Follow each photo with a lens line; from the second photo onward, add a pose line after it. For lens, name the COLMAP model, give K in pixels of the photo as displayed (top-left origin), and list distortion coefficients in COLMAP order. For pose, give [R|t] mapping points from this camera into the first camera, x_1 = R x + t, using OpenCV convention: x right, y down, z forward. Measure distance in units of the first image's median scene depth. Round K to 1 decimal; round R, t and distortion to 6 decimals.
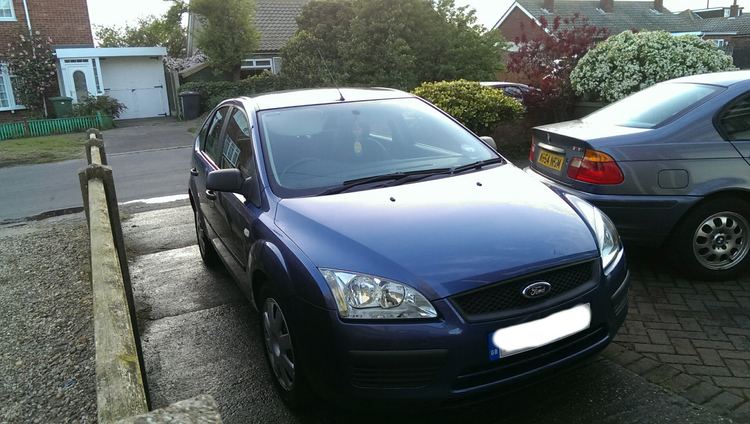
lens RADIAL K [[552.3, 0, 377.2], [0, 552.3, 209.3], [0, 0, 1]] dist [0.087177, -0.119778]
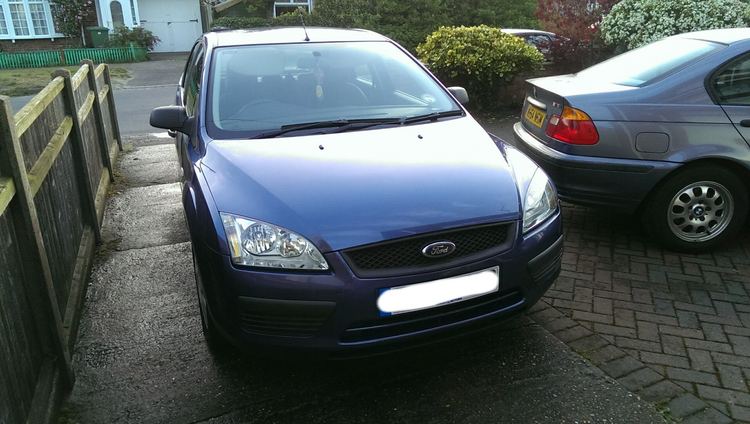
lens RADIAL K [[552.3, 0, 377.2], [0, 552.3, 209.3], [0, 0, 1]] dist [0.087177, -0.119778]
pose [[0.995052, 0.066758, -0.073582, 0.143701], [-0.059450, 0.993469, 0.097388, -0.007186], [0.079603, -0.092532, 0.992523, 0.023212]]
